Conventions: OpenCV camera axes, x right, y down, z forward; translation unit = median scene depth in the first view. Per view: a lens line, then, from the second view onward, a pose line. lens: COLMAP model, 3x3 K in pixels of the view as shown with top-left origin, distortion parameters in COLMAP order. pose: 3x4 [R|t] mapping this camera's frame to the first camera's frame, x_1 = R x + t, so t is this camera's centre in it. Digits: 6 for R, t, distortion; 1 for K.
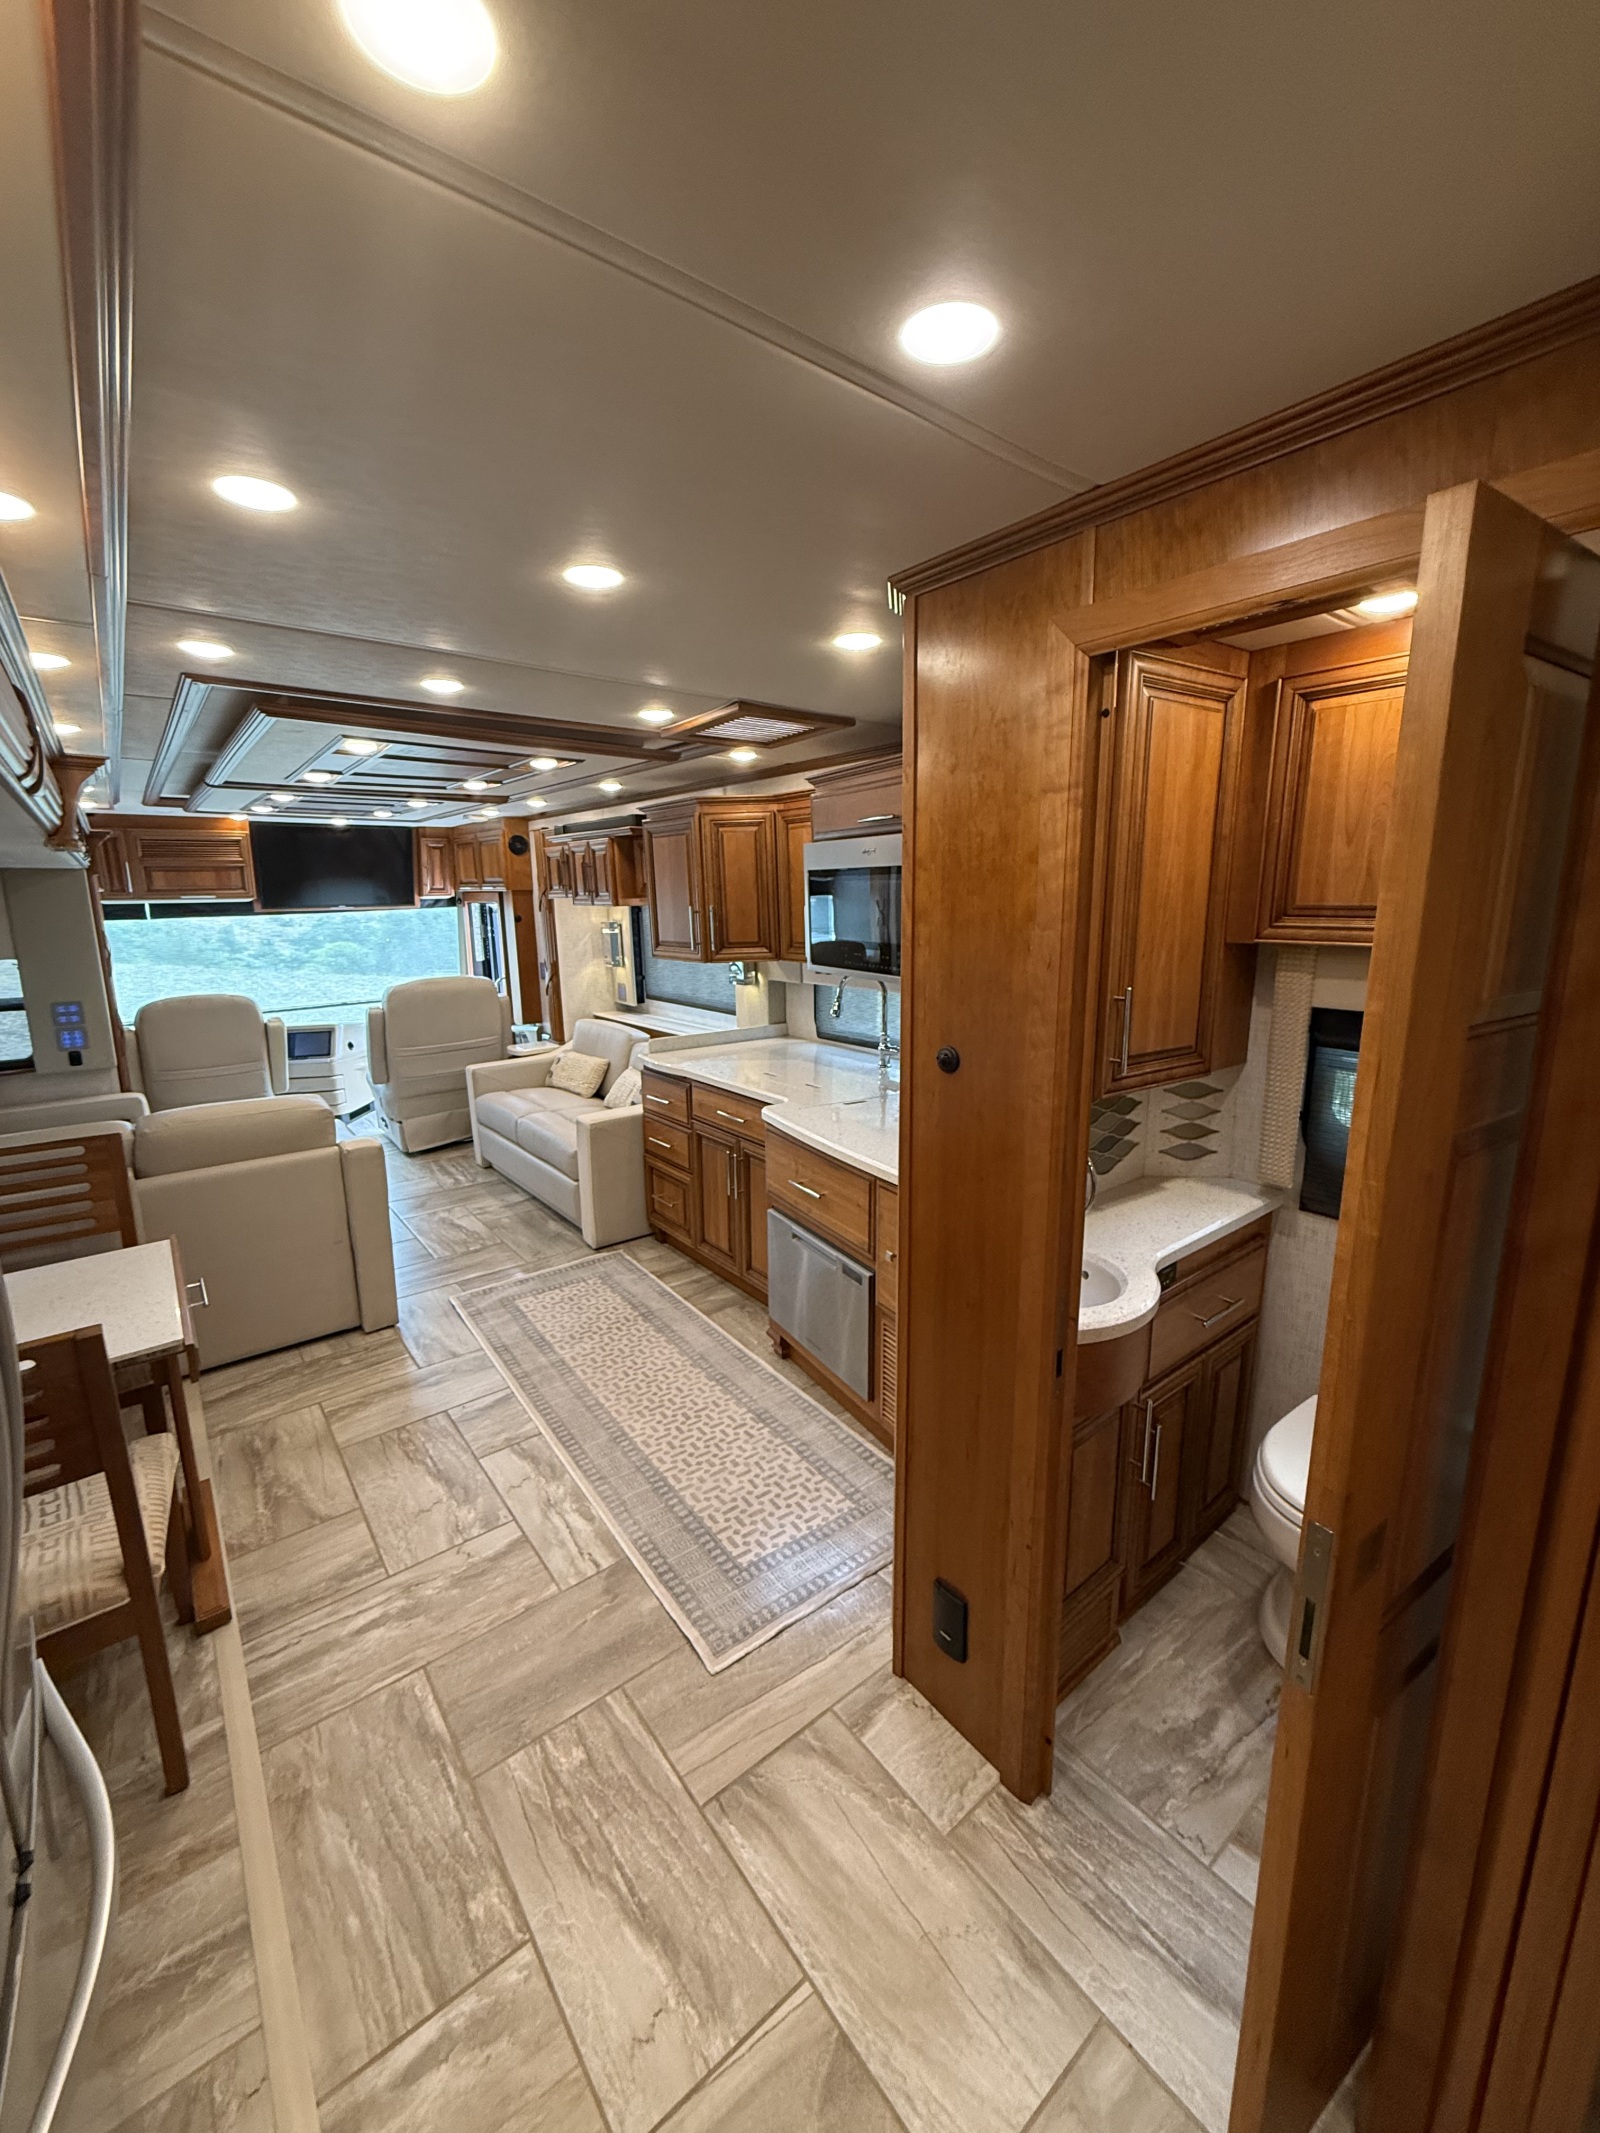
lens RADIAL K [[848.9, 0, 806.0], [0, 848.9, 1063.2], [0, 0, 1]] dist [0.000846, -0.000327]
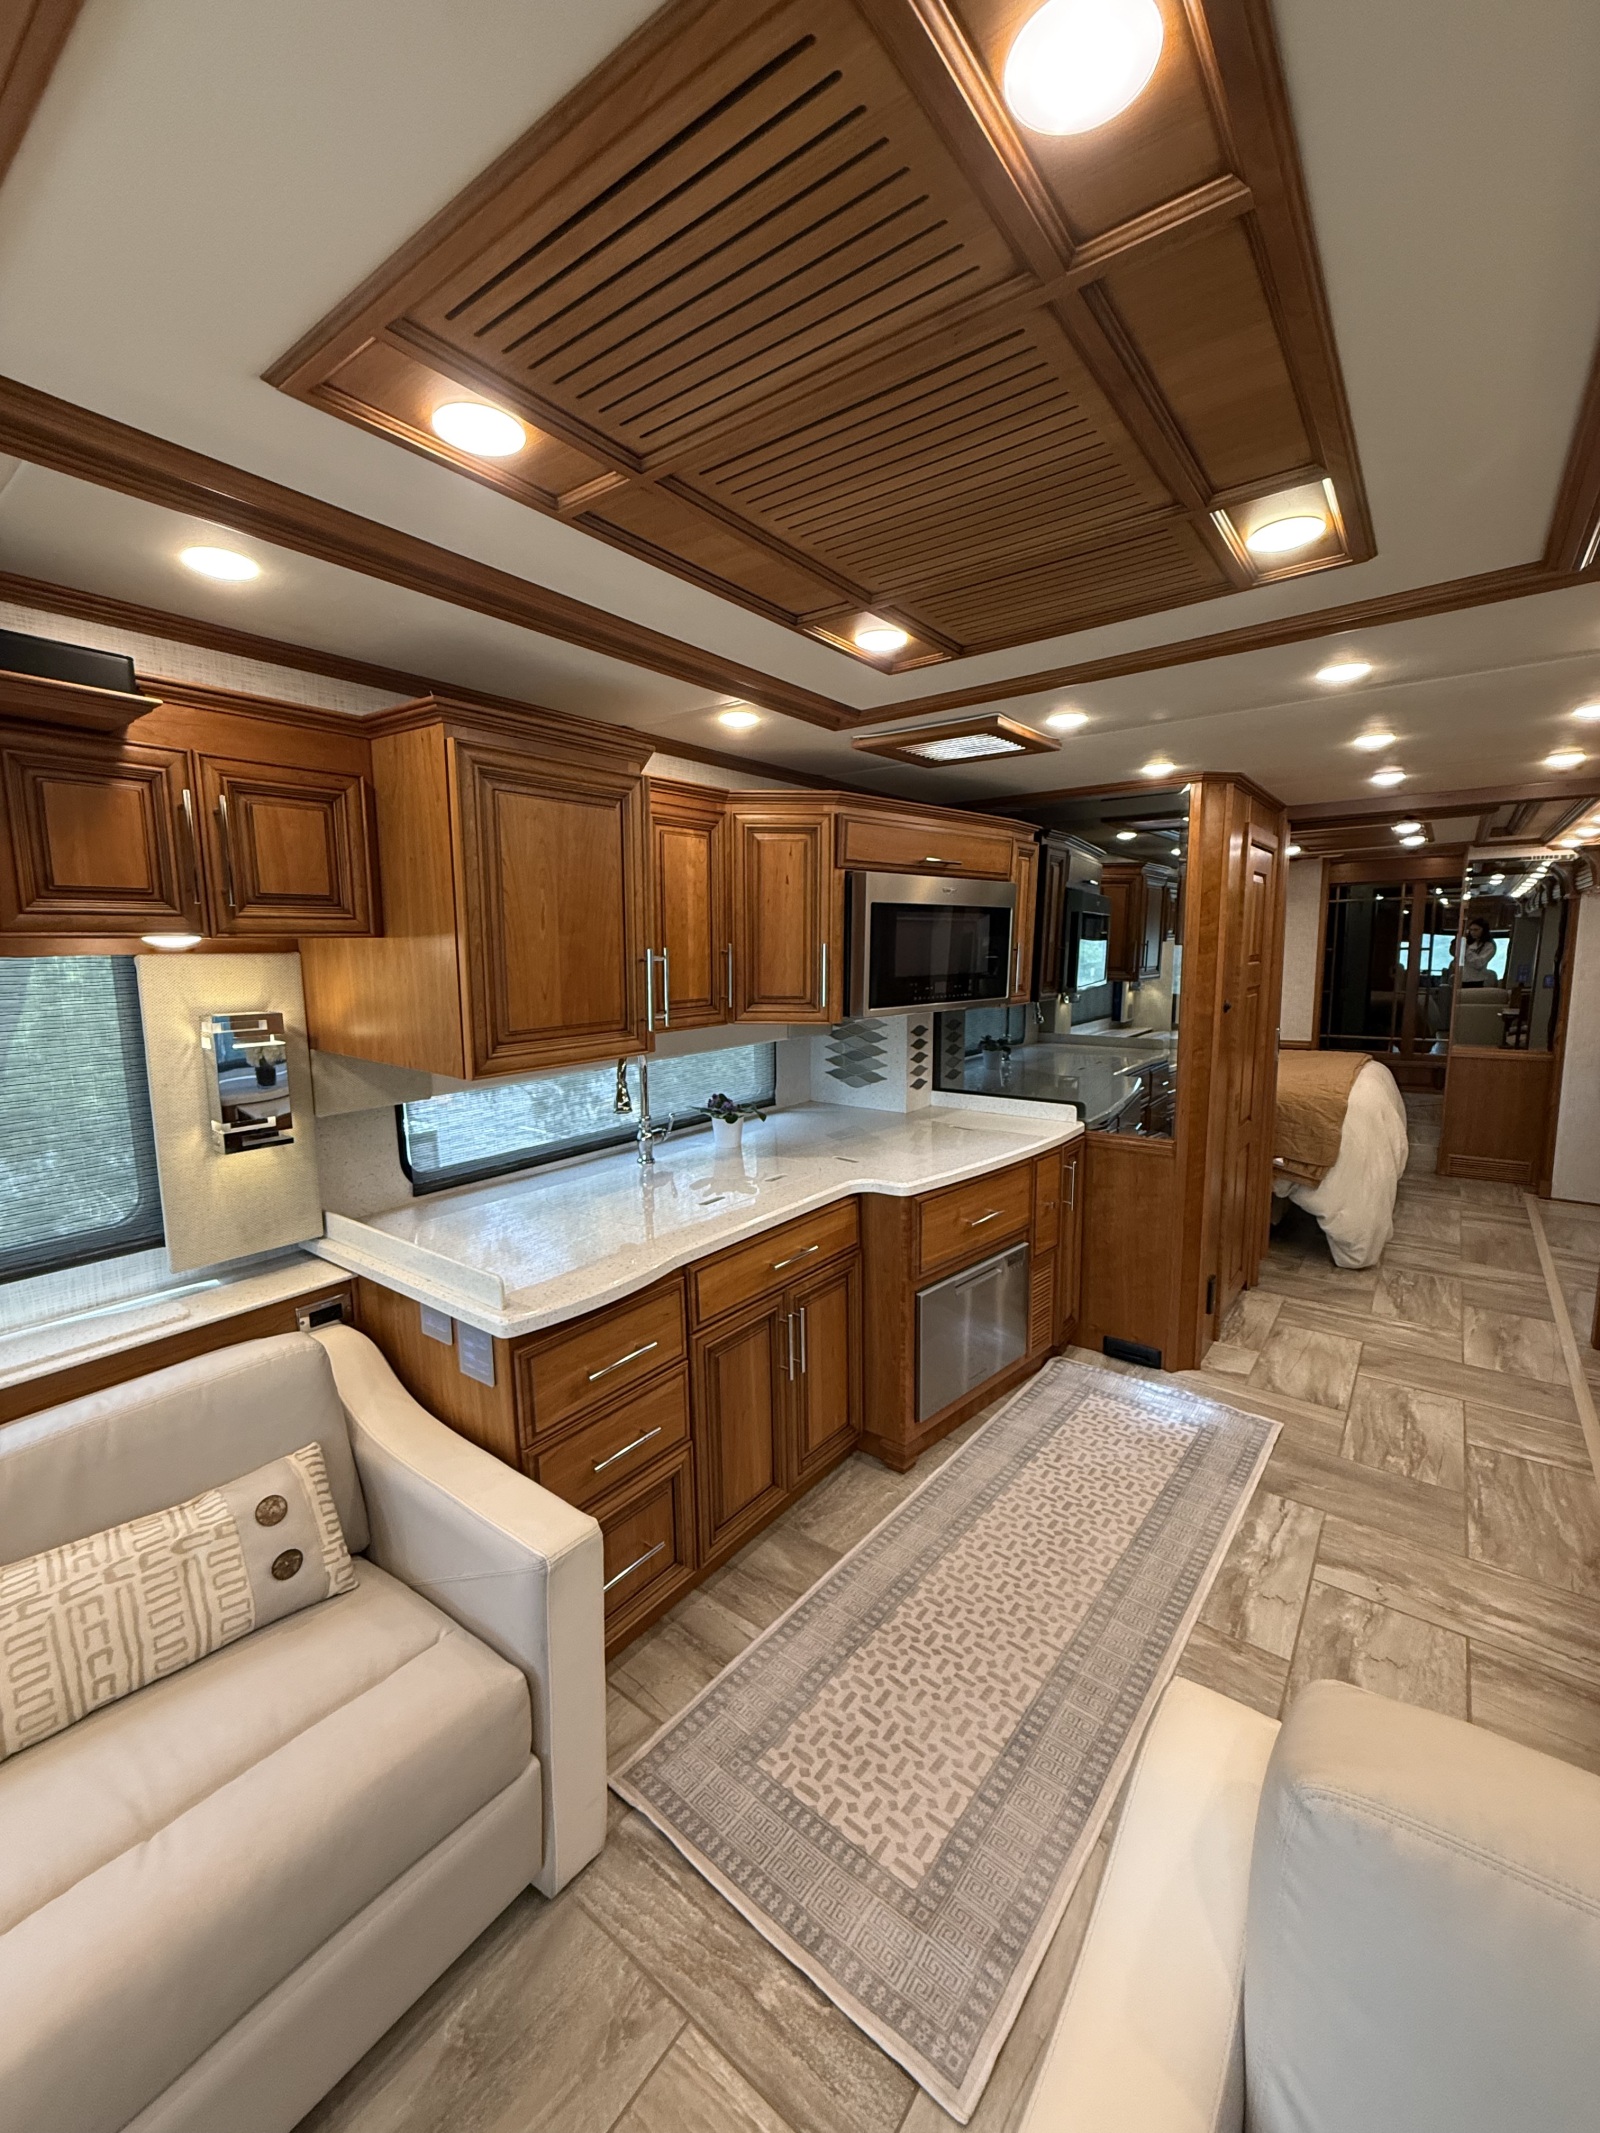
lens RADIAL K [[848.9, 0, 806.0], [0, 848.9, 1063.2], [0, 0, 1]] dist [0.000846, -0.000327]
pose [[-0.248678, -0.124578, 0.960541, -0.775299], [0.204789, 0.962512, 0.177853, -0.218289], [-0.946689, 0.240937, -0.213844, 1.192625]]
